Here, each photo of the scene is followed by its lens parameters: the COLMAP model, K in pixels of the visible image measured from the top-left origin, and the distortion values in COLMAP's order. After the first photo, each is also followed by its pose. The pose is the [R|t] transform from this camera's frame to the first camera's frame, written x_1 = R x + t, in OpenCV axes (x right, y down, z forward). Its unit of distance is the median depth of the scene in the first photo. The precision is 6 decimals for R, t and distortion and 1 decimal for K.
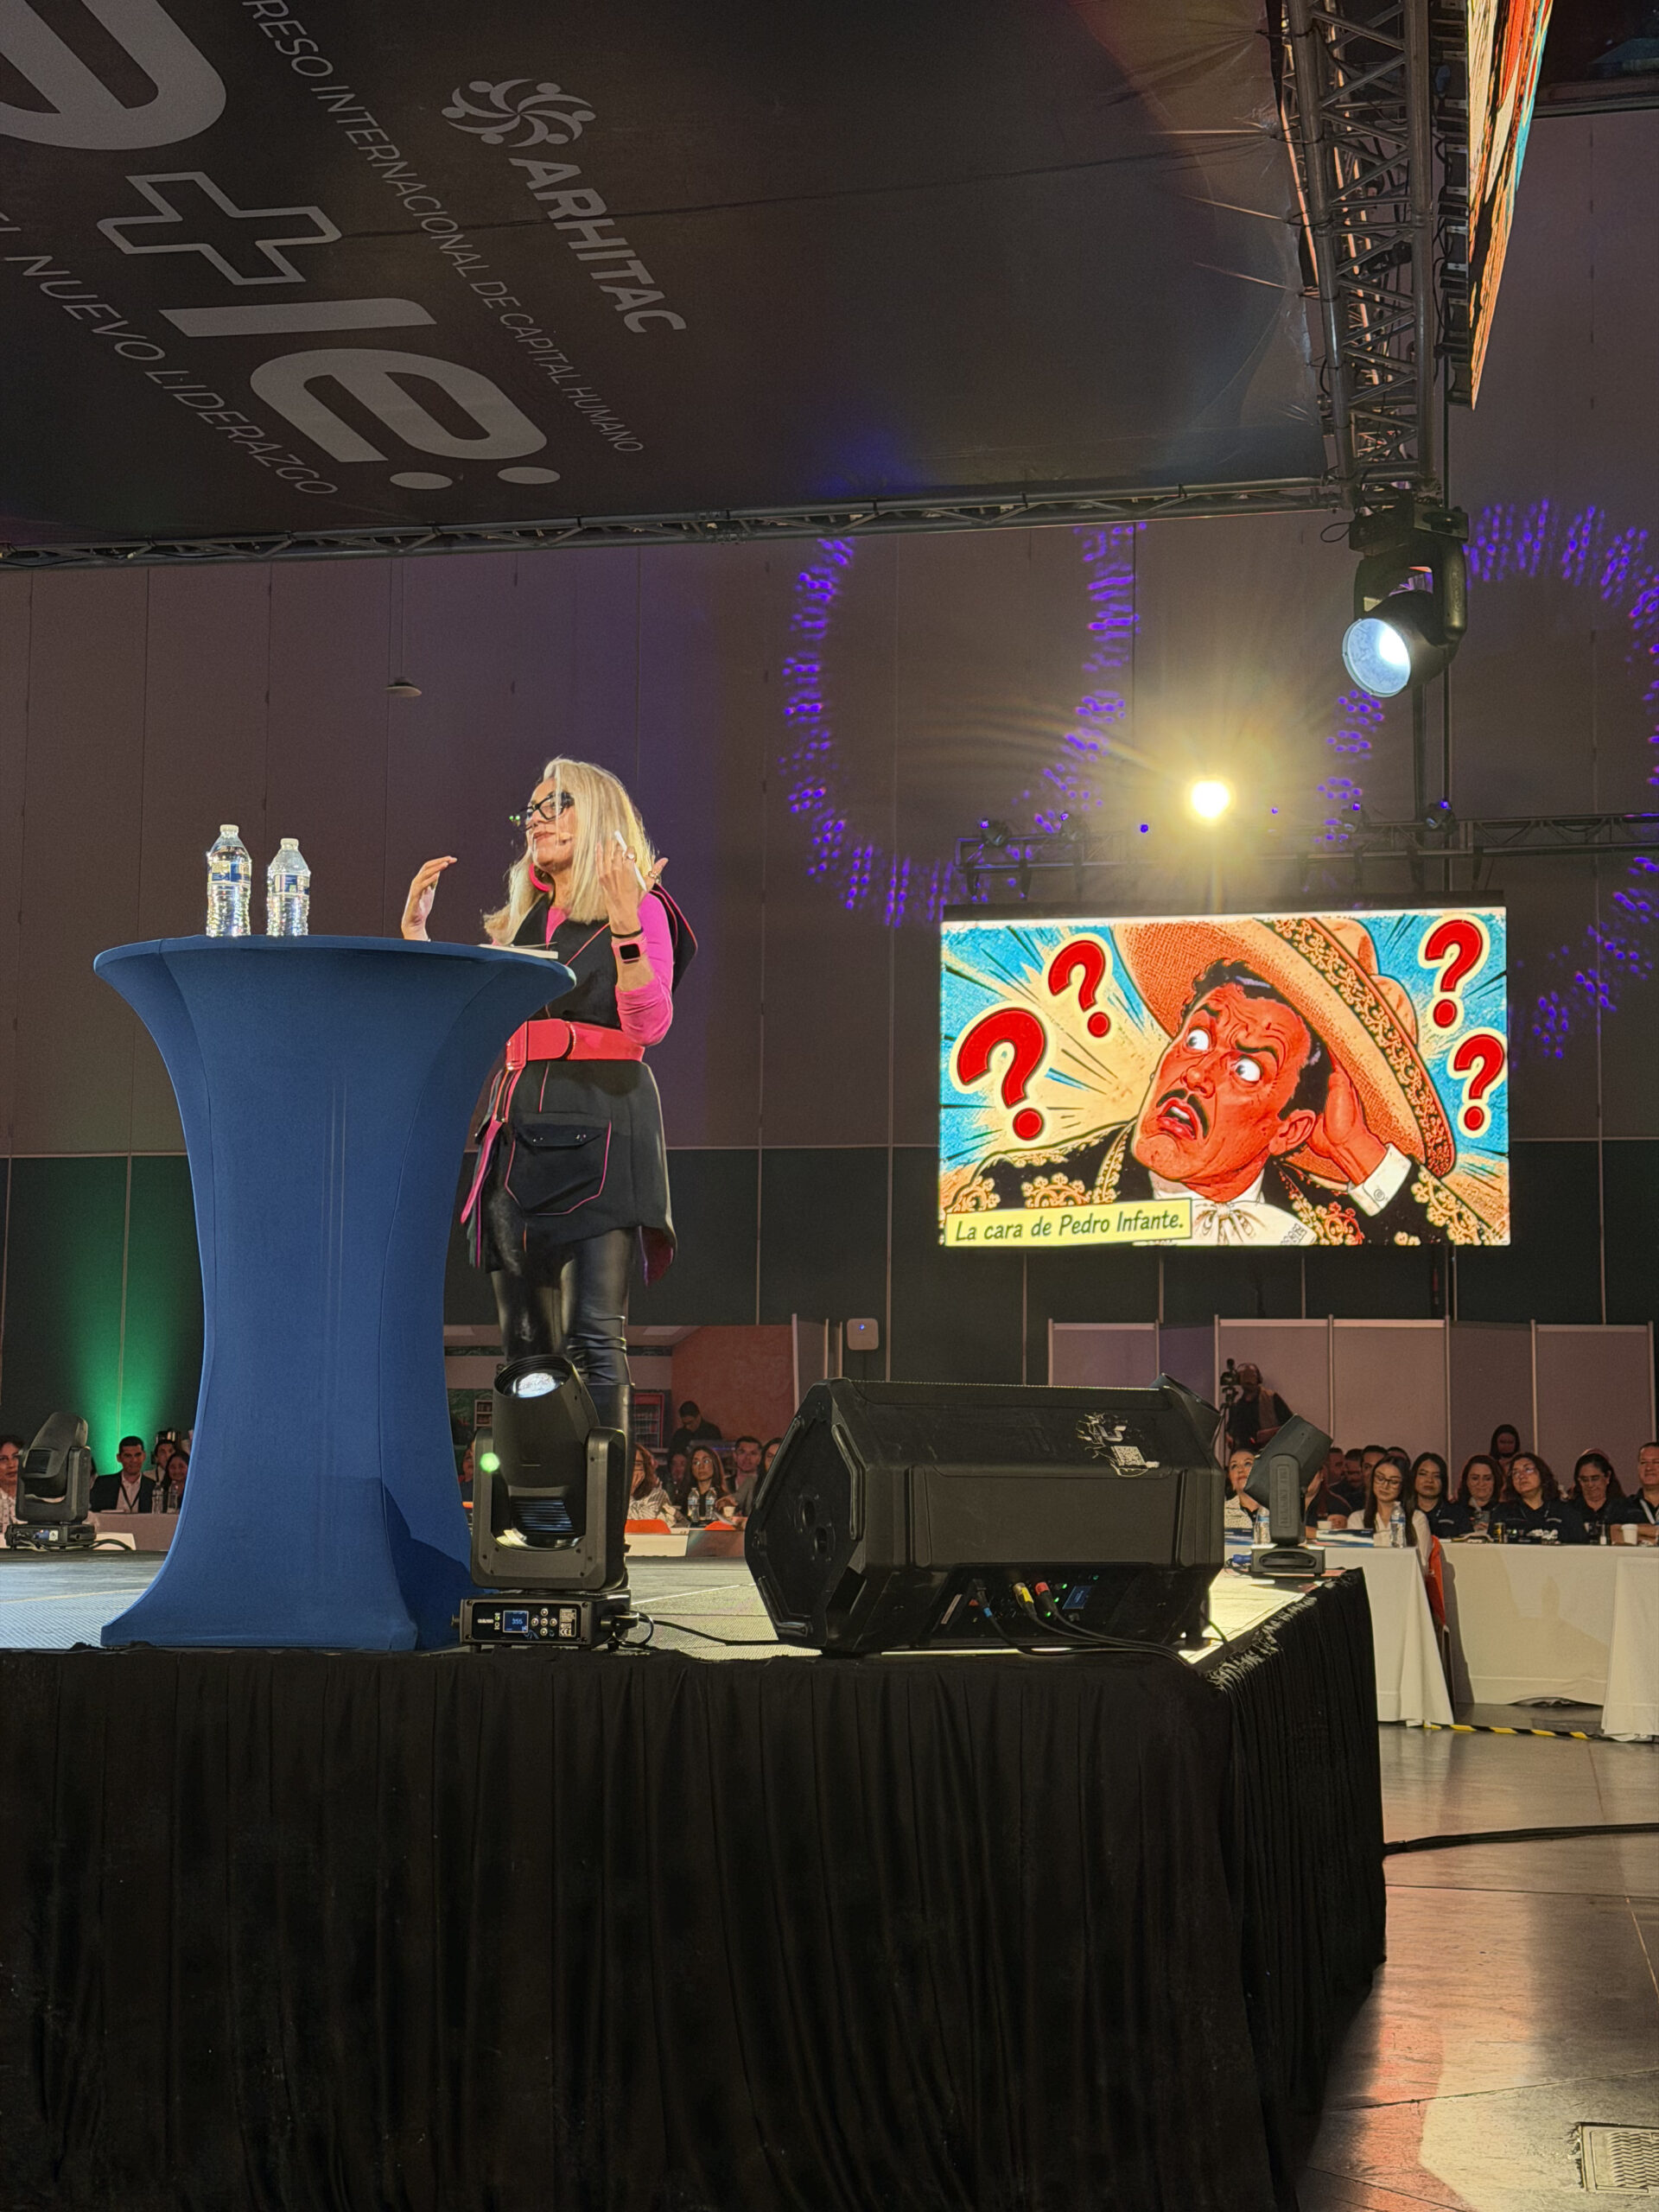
lens RADIAL K [[2935.1, 0, 829.5], [0, 2935.1, 1106.0], [0, 0, 1]] dist [0.096175, 0.000426]
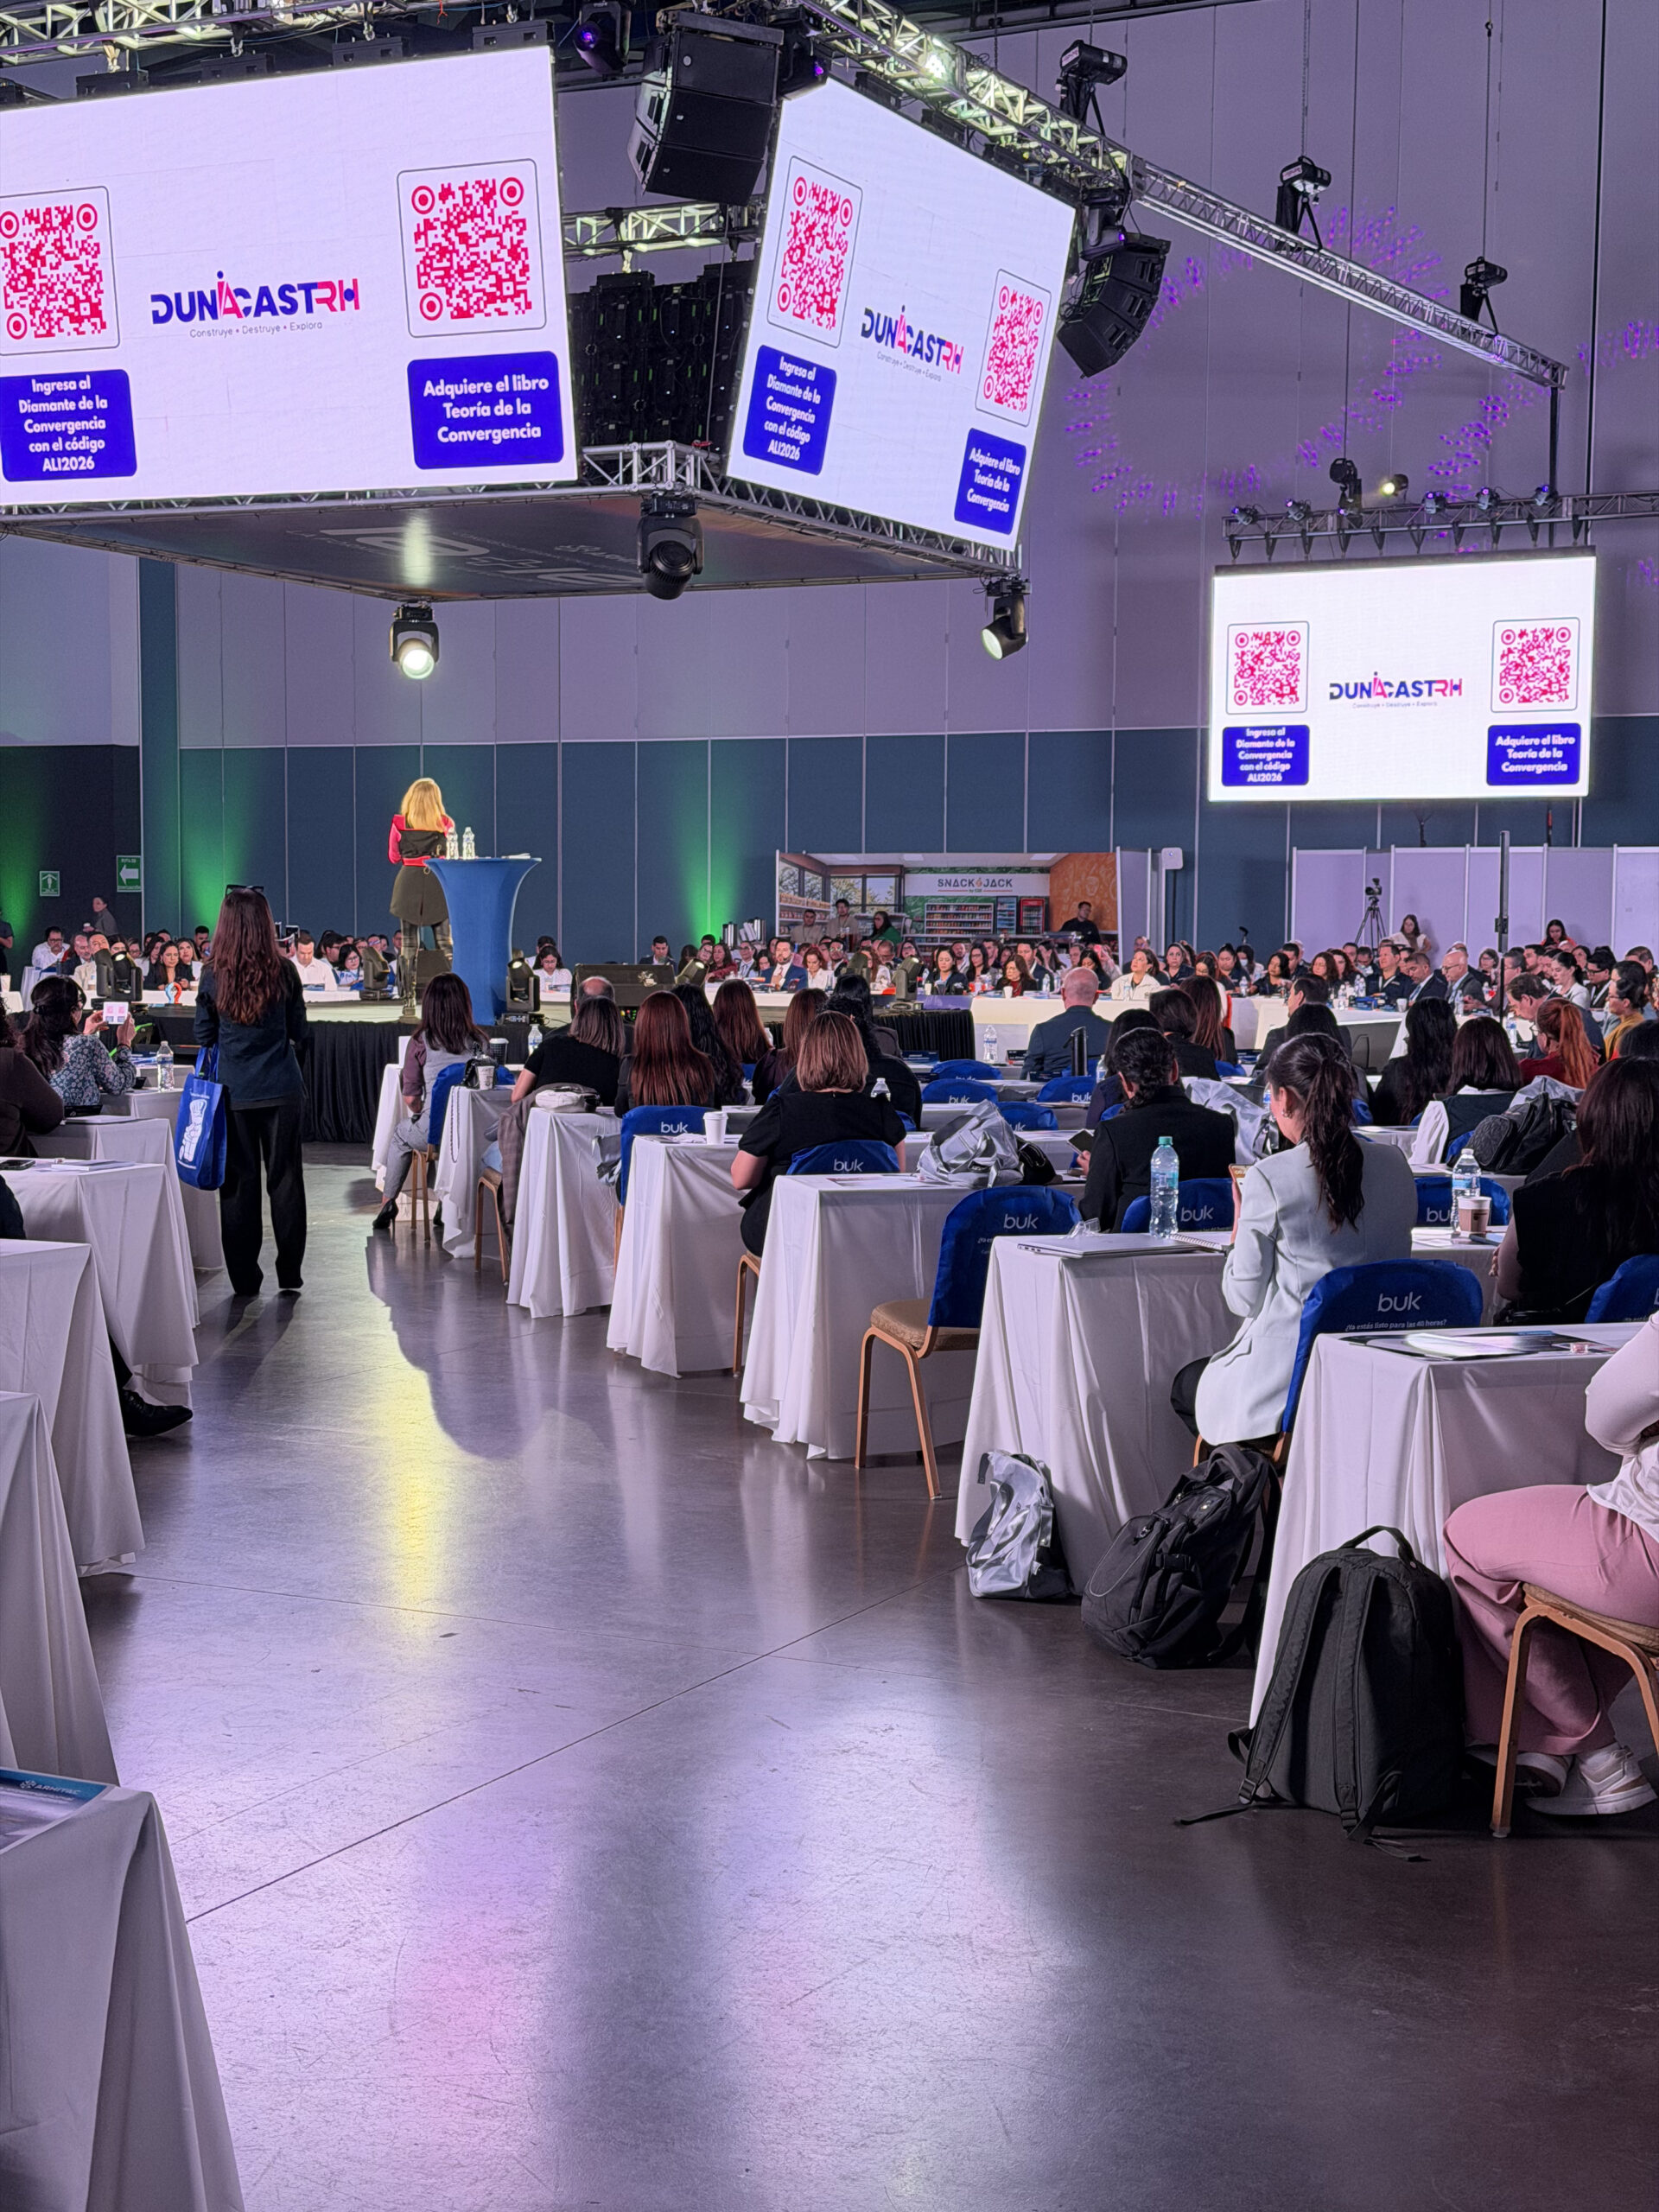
lens RADIAL K [[2935.1, 0, 829.5], [0, 2935.1, 1106.0], [0, 0, 1]] dist [0.096175, 0.000426]
pose [[0.965710, 0.012676, -0.259313, 0.247015], [0.035439, 0.983023, 0.180030, -0.077930], [0.257193, -0.183046, 0.948866, -0.508615]]
